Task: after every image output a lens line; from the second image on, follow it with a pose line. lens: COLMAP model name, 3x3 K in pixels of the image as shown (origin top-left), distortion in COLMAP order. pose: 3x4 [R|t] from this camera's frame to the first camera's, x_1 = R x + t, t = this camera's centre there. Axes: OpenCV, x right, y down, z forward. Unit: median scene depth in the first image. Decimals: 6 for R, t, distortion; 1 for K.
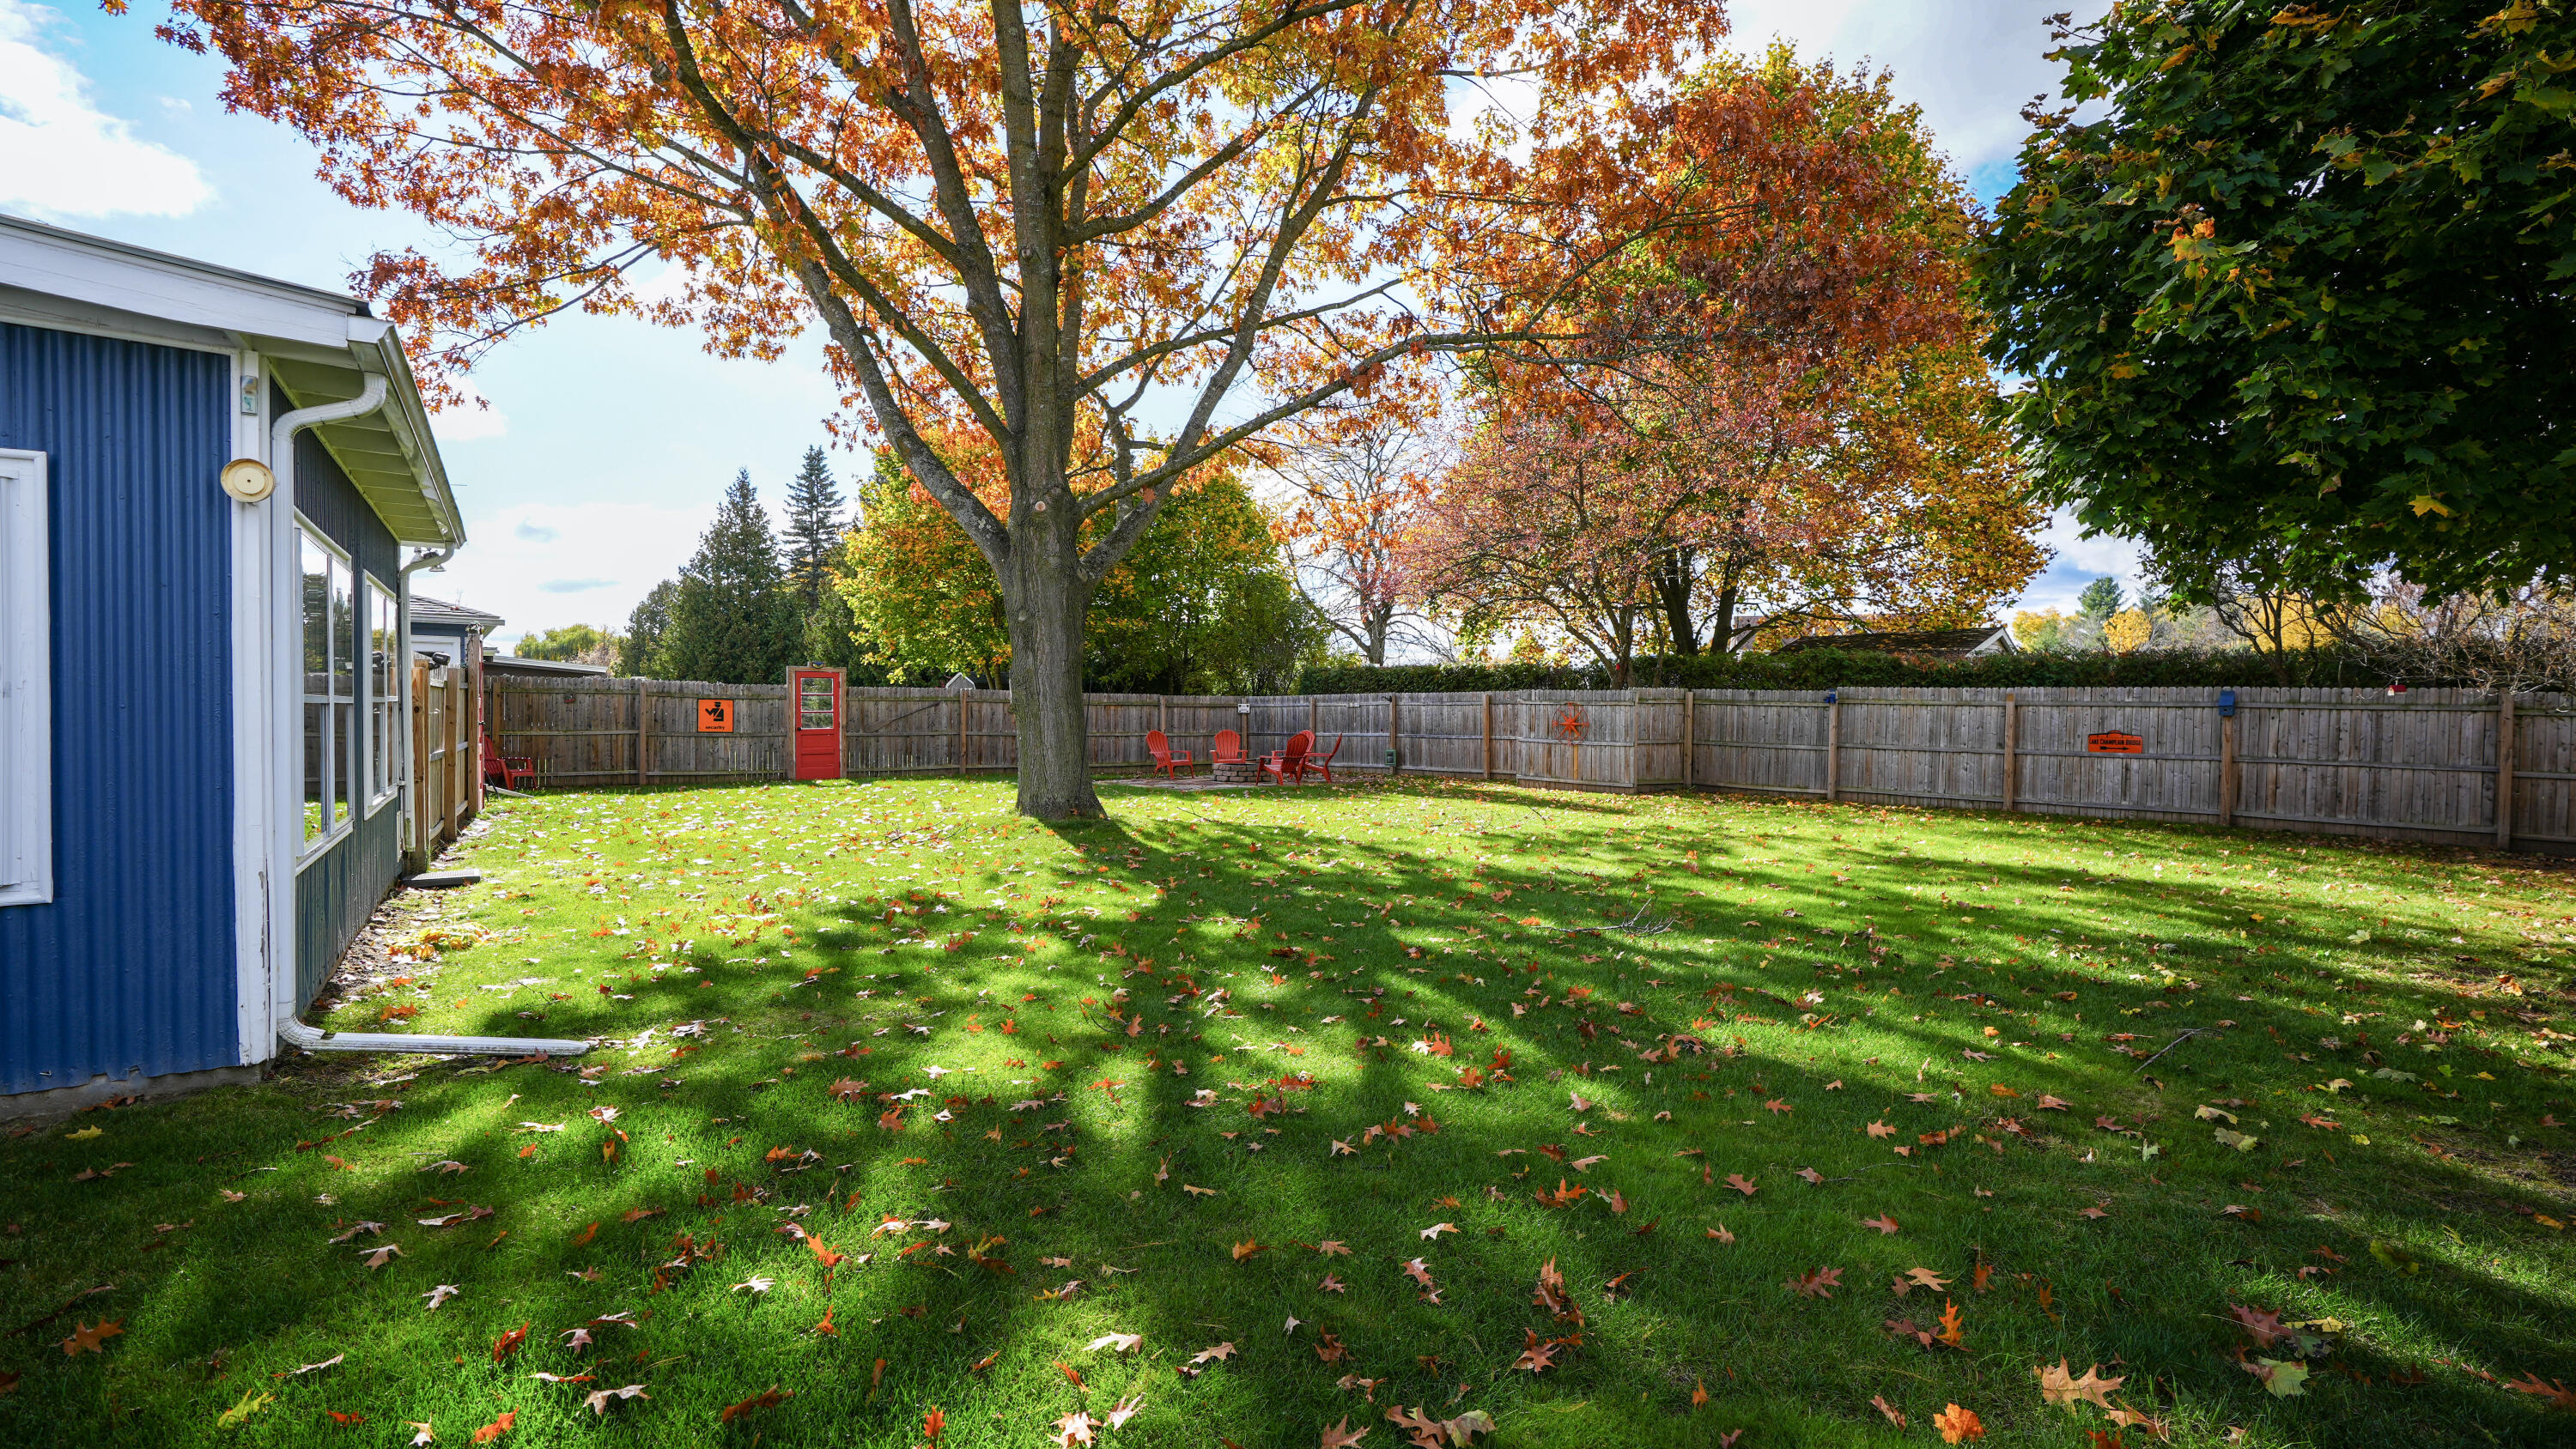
lens RADIAL K [[1157.0, 0, 1281.8], [0, 1157.0, 727.3], [0, 0, 1]] dist [-0.014174, 0.000210]
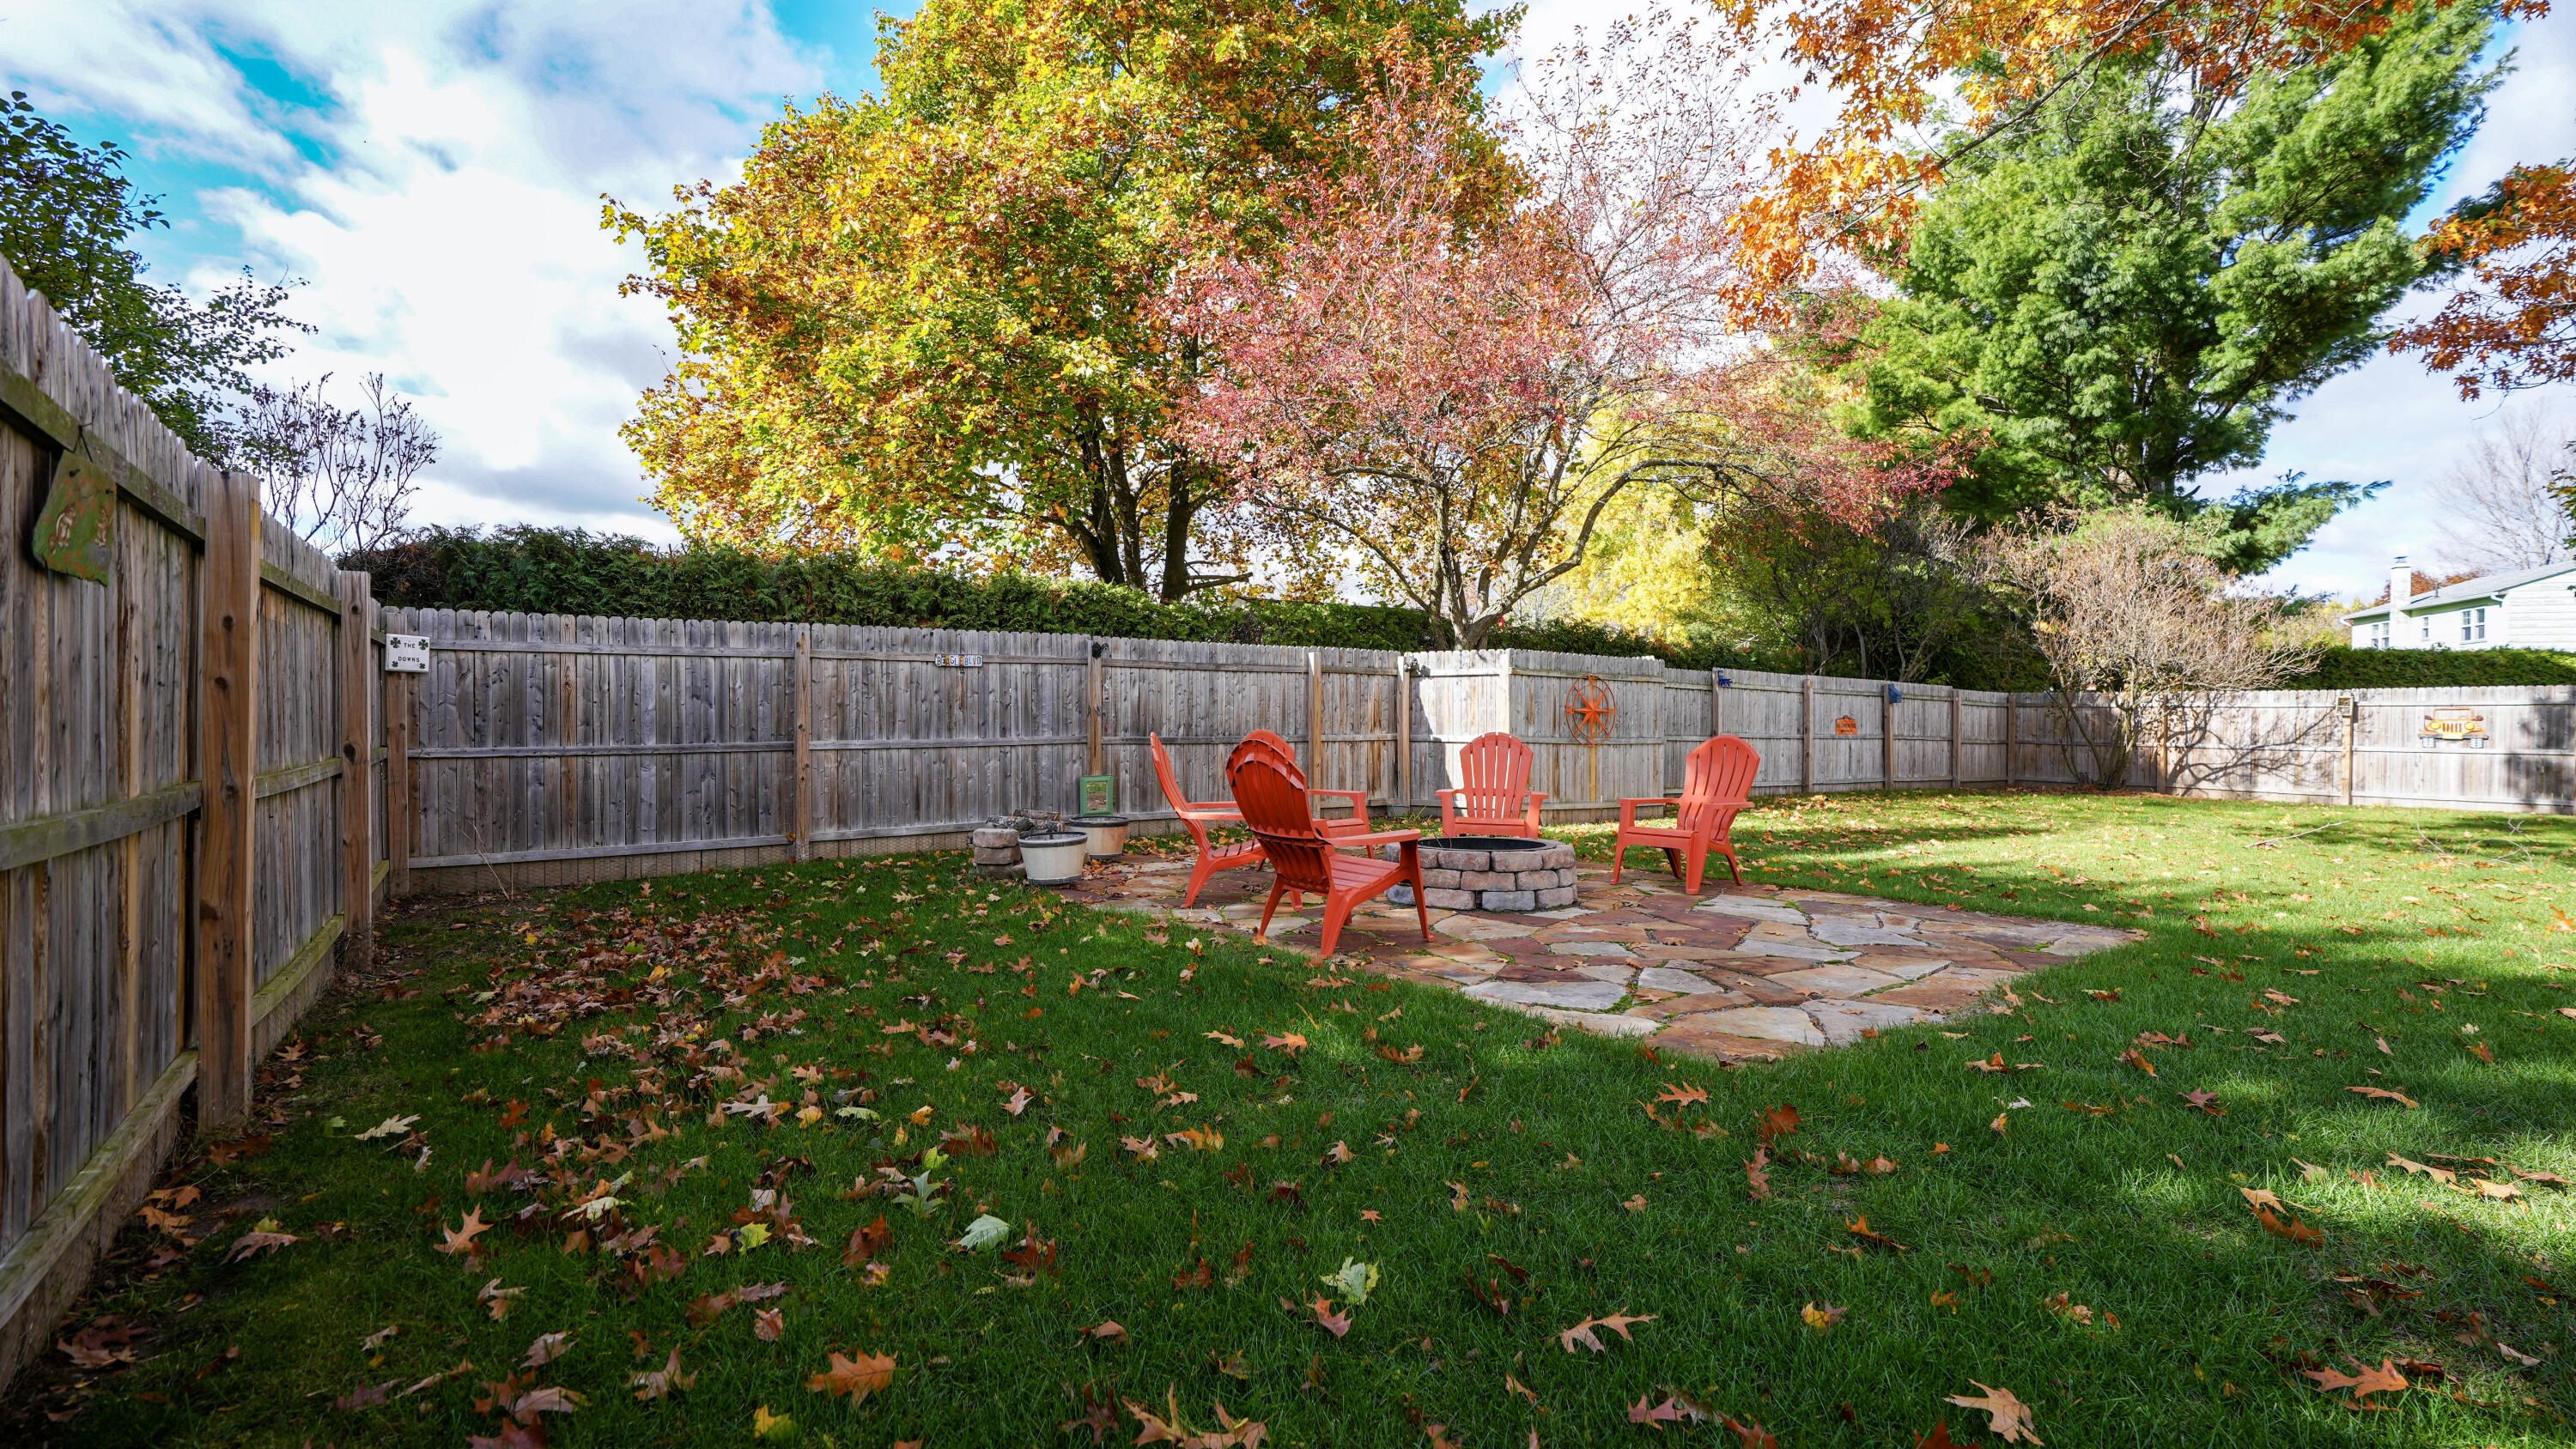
lens RADIAL K [[1146.3, 0, 1282.2], [0, 1146.3, 732.0], [0, 0, 1]] dist [-0.012439, 0.000479]
pose [[0.099509, -0.017973, 0.994874, -0.354176], [0.006391, 0.999828, 0.017423, -0.003071], [-0.995016, 0.004625, 0.099606, 1.060033]]
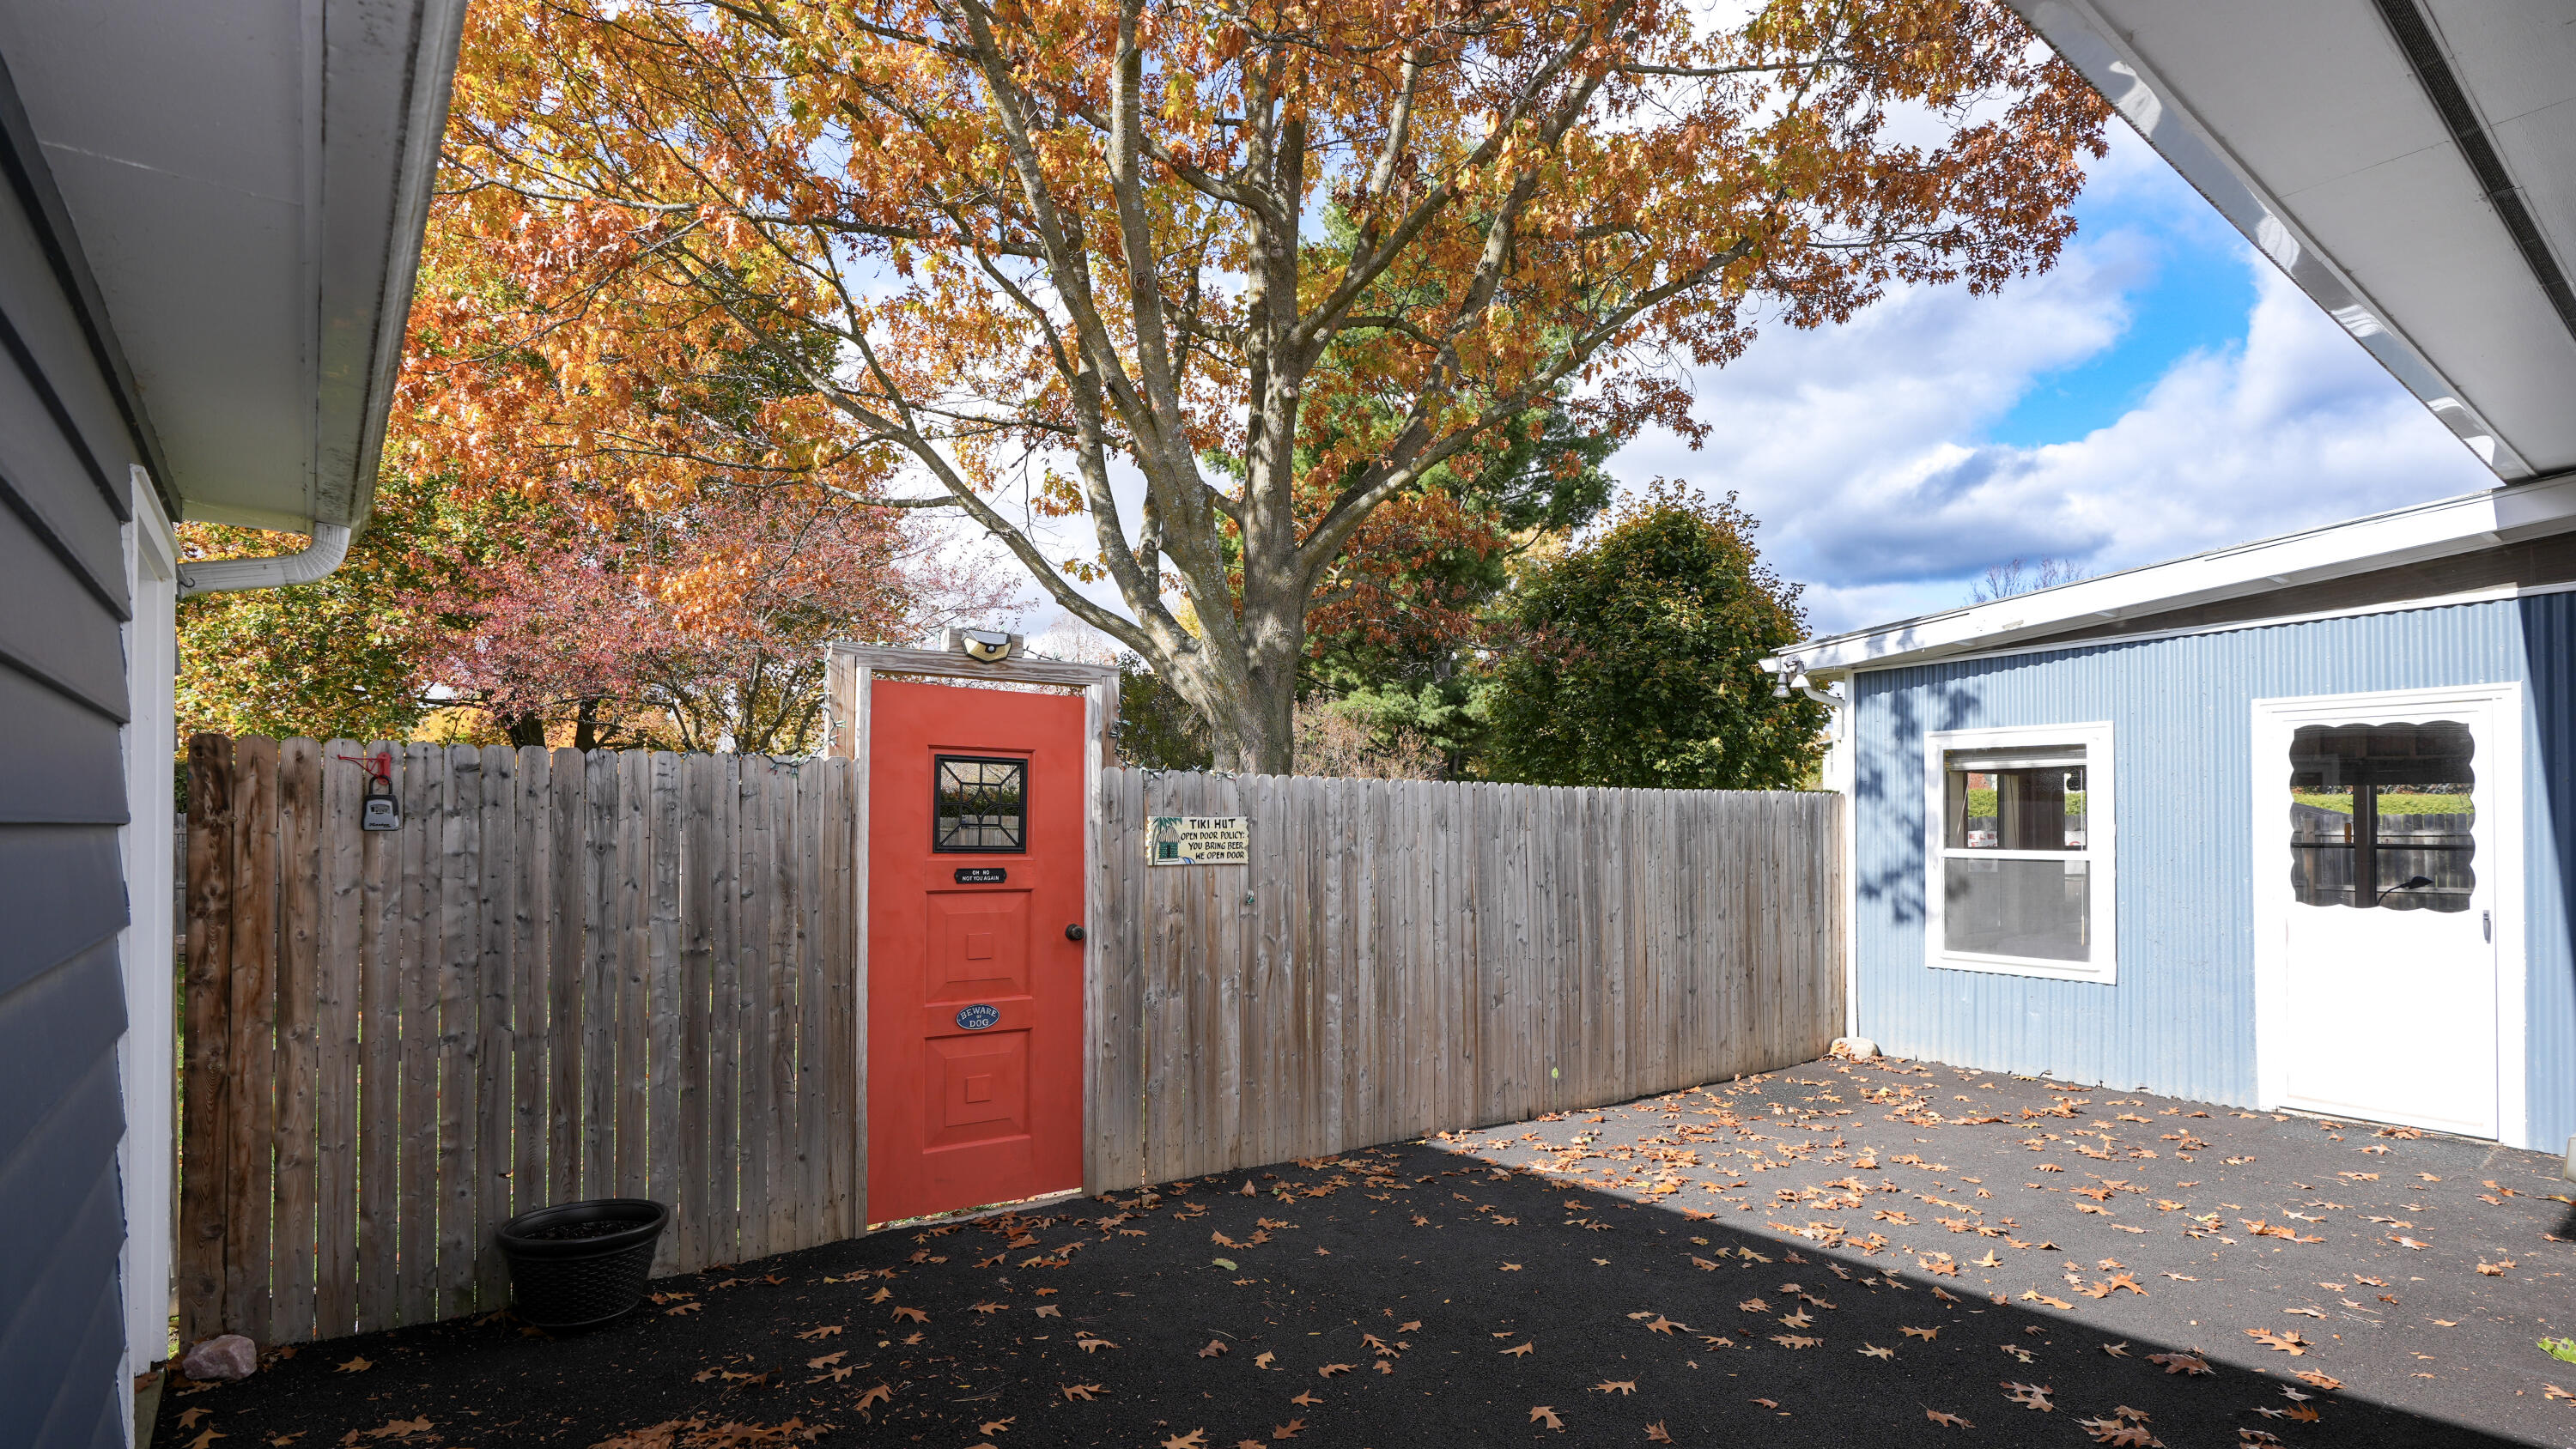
lens RADIAL K [[1192.6, 0, 1284.6], [0, 1192.6, 805.2], [0, 0, 1]] dist [-0.045723, 0.000040]
pose [[-0.053884, 0.009082, 0.998506, -0.687013], [0.015341, 0.999848, -0.008266, -0.026038], [-0.998429, 0.014873, -0.054015, 0.621079]]
